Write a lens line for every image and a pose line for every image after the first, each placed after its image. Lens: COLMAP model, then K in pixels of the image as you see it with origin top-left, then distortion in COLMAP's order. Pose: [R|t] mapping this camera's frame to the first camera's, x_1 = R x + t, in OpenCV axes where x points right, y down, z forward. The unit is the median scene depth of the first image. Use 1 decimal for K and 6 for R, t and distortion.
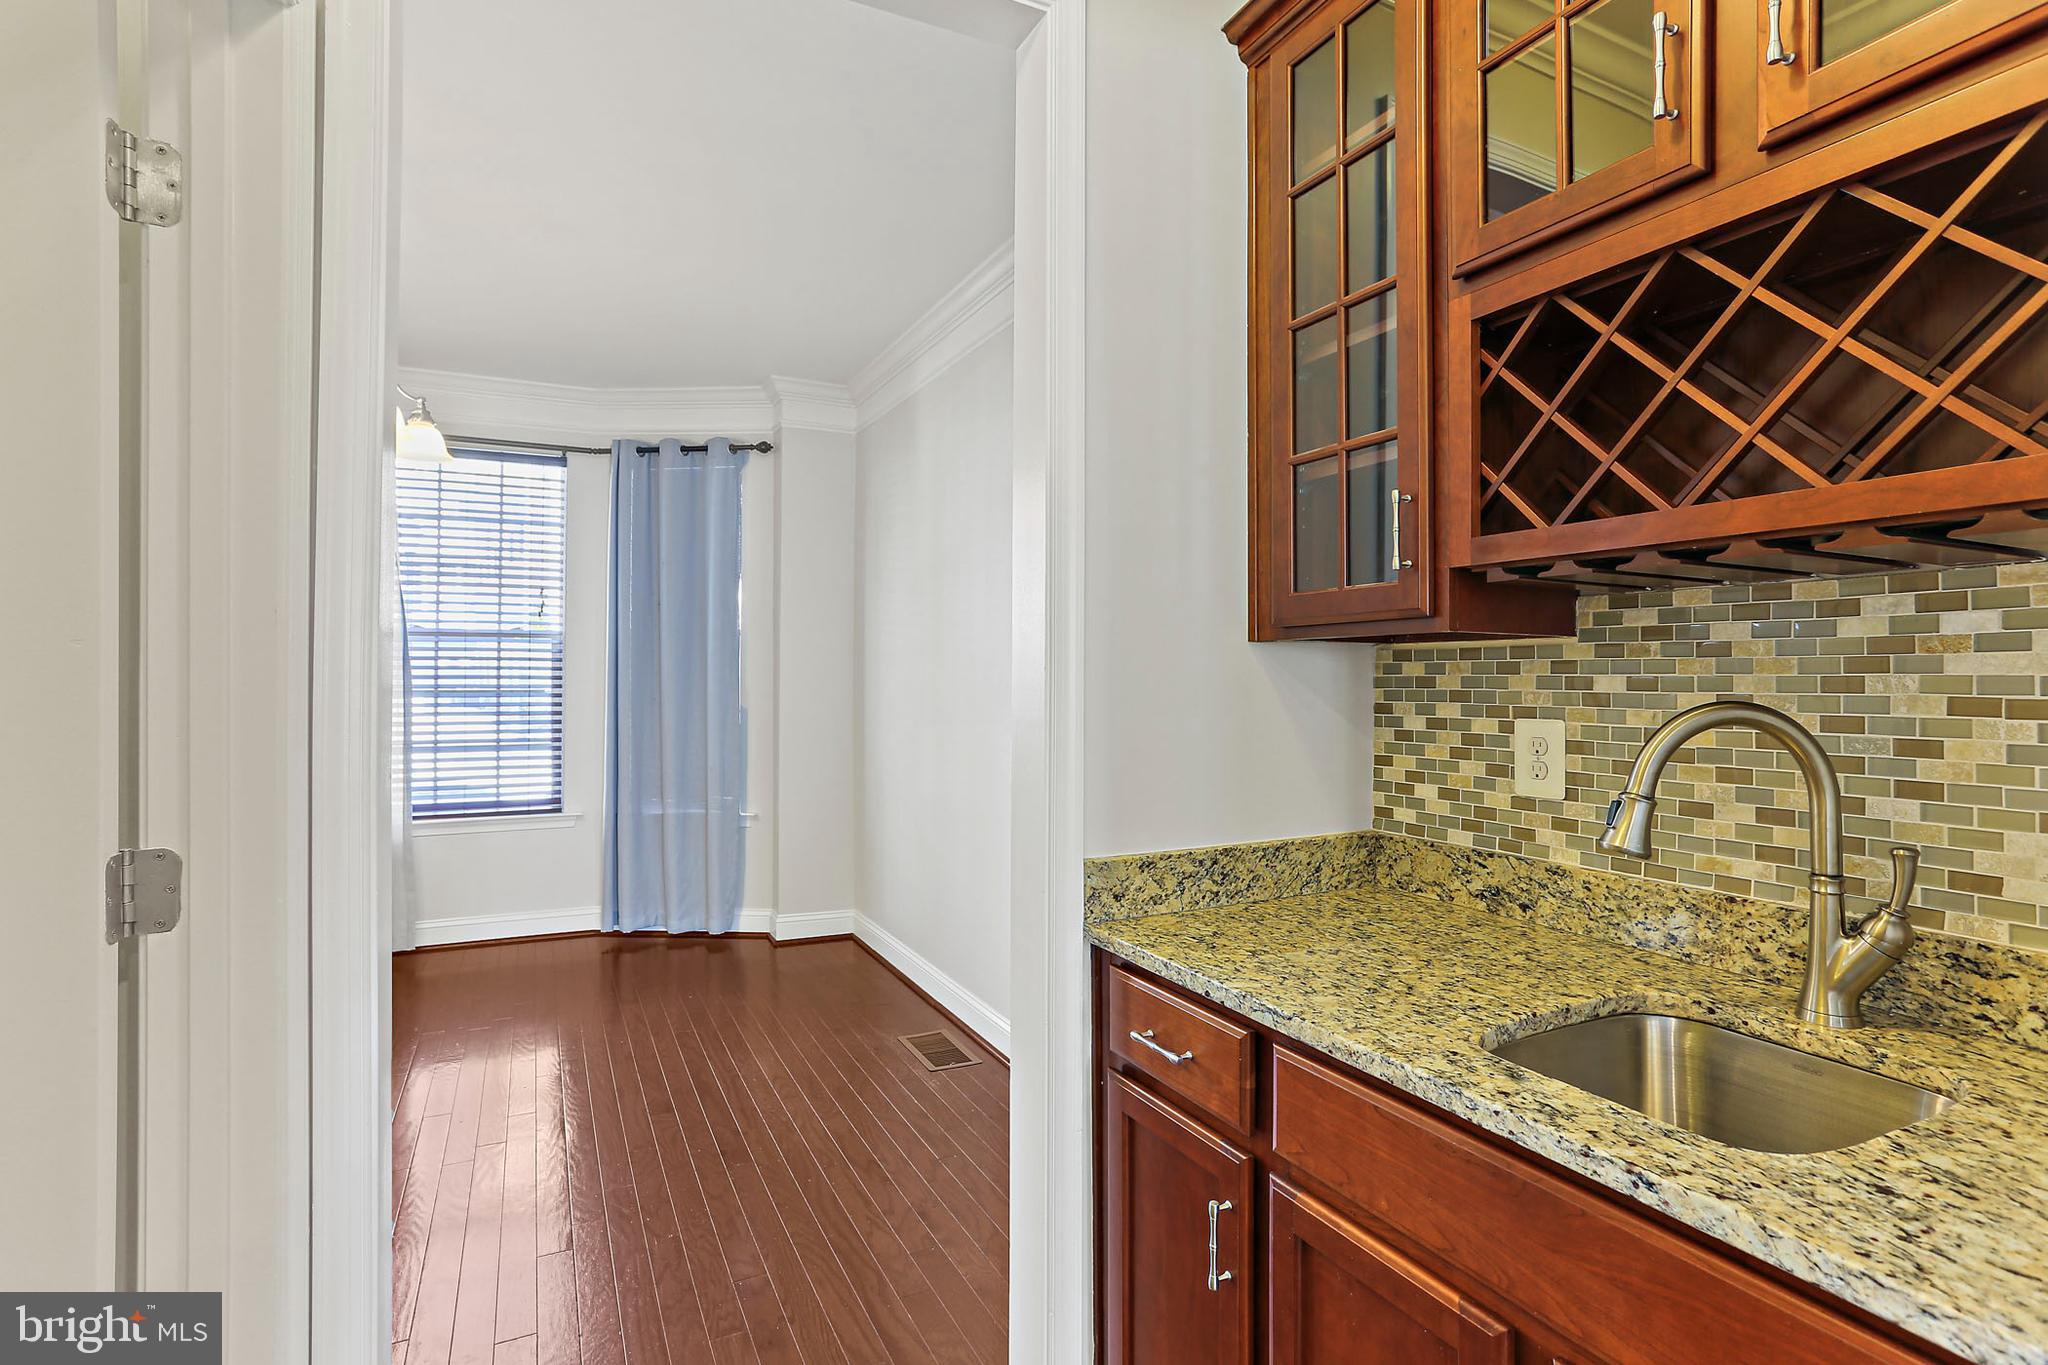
lens RADIAL K [[992.3, 0, 1016.5], [0, 992.3, 675.2], [0, 0, 1]] dist [-0.026577, 0.016326]
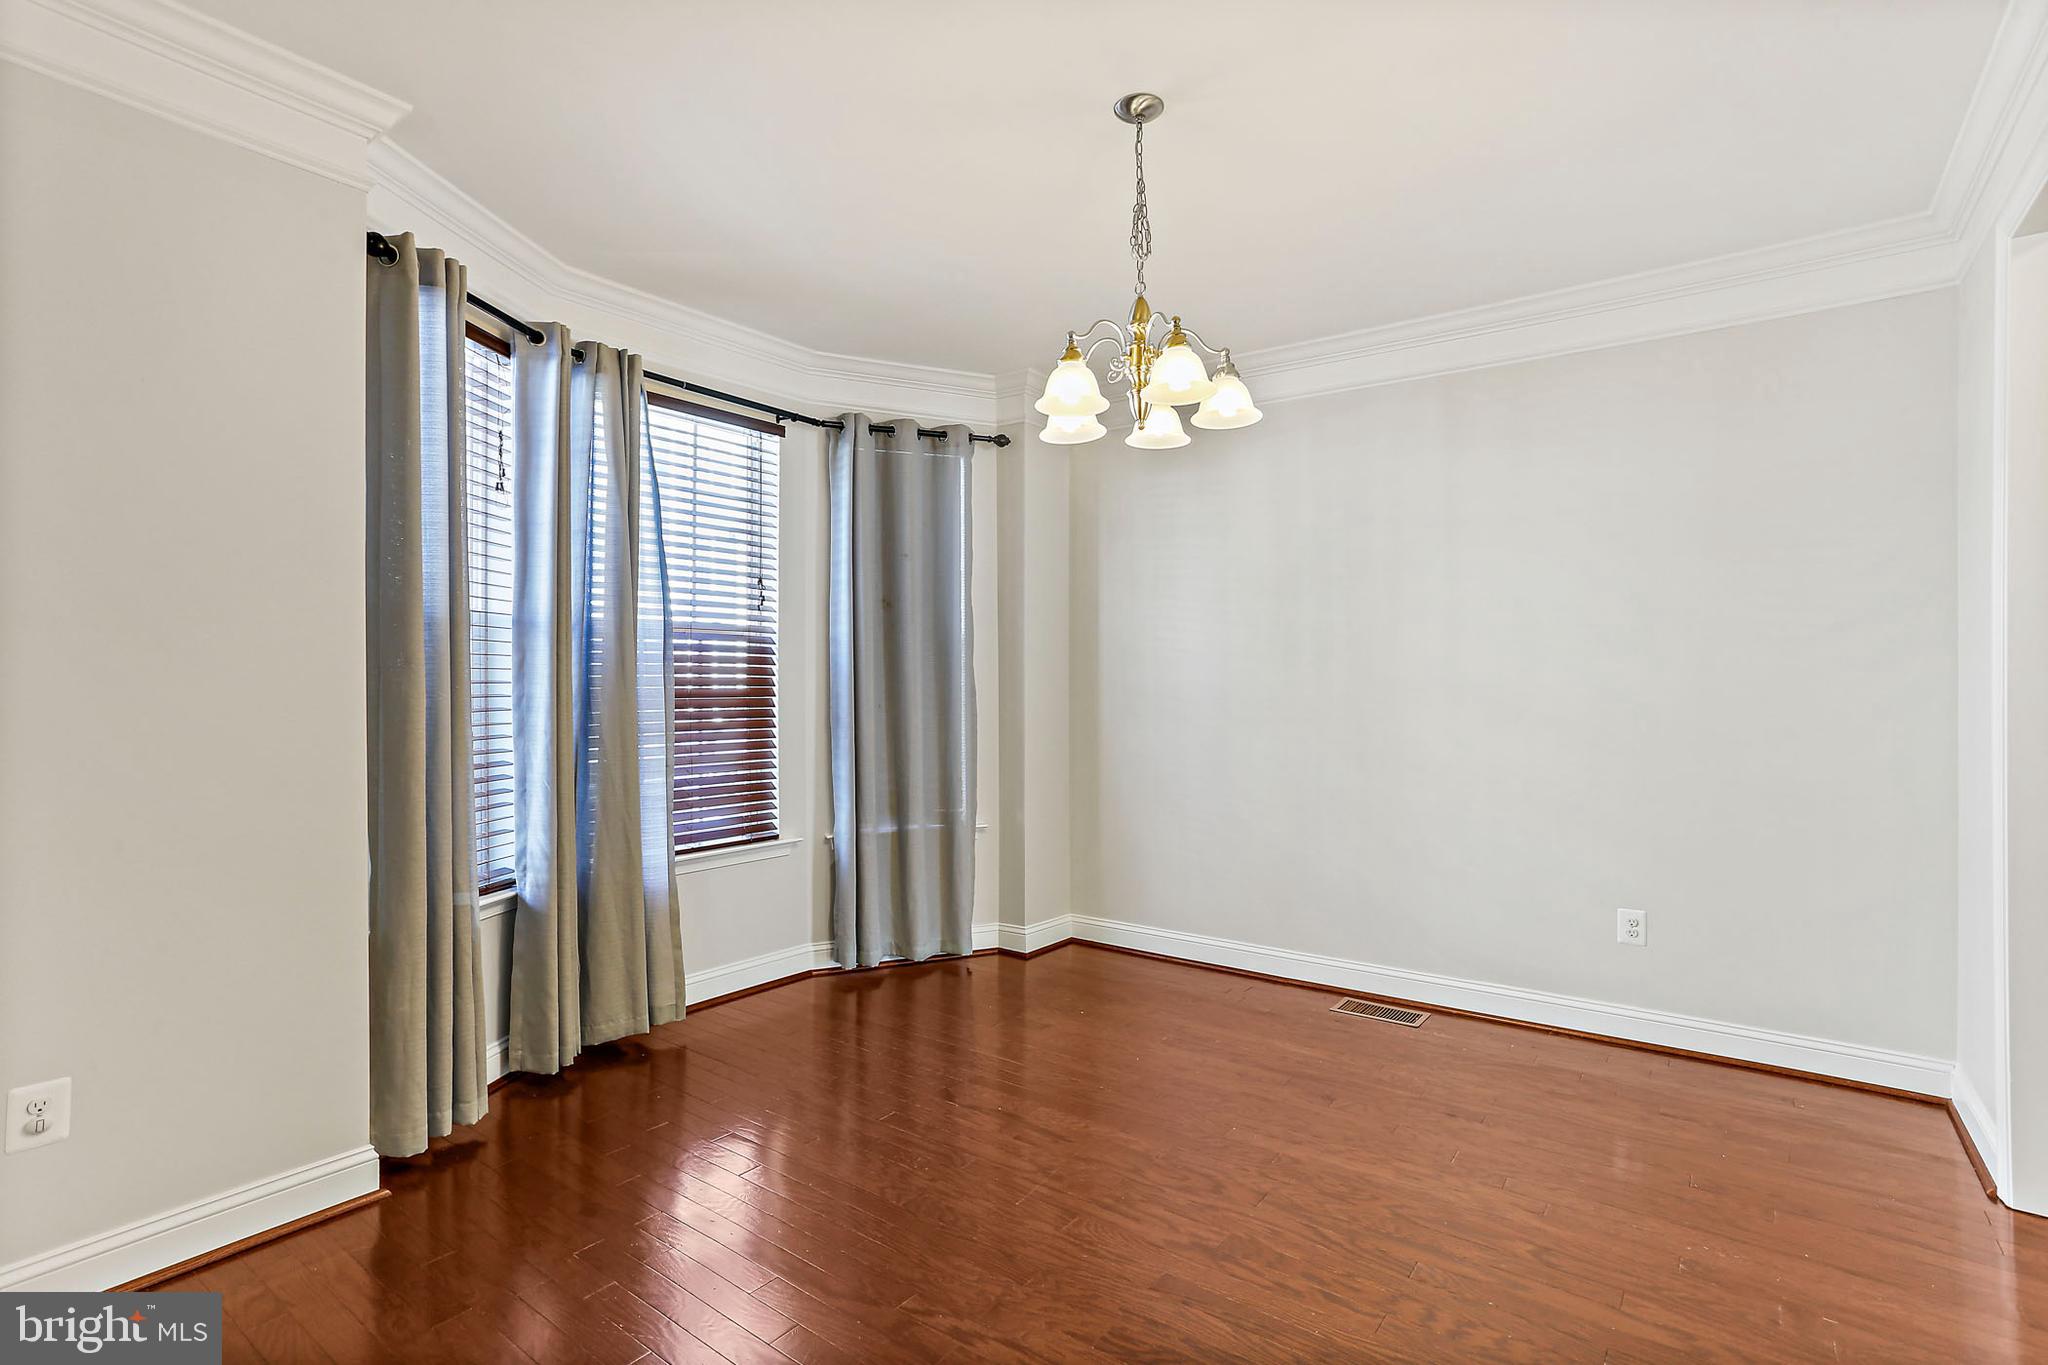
lens RADIAL K [[992.3, 0, 1024.1], [0, 992.3, 701.7], [0, 0, 1]] dist [-0.026577, 0.016326]
pose [[0.888308, -0.007587, 0.459186, -0.673258], [-0.001833, 0.999797, 0.020066, 0.001966], [-0.459245, -0.018667, 0.888113, 0.136605]]
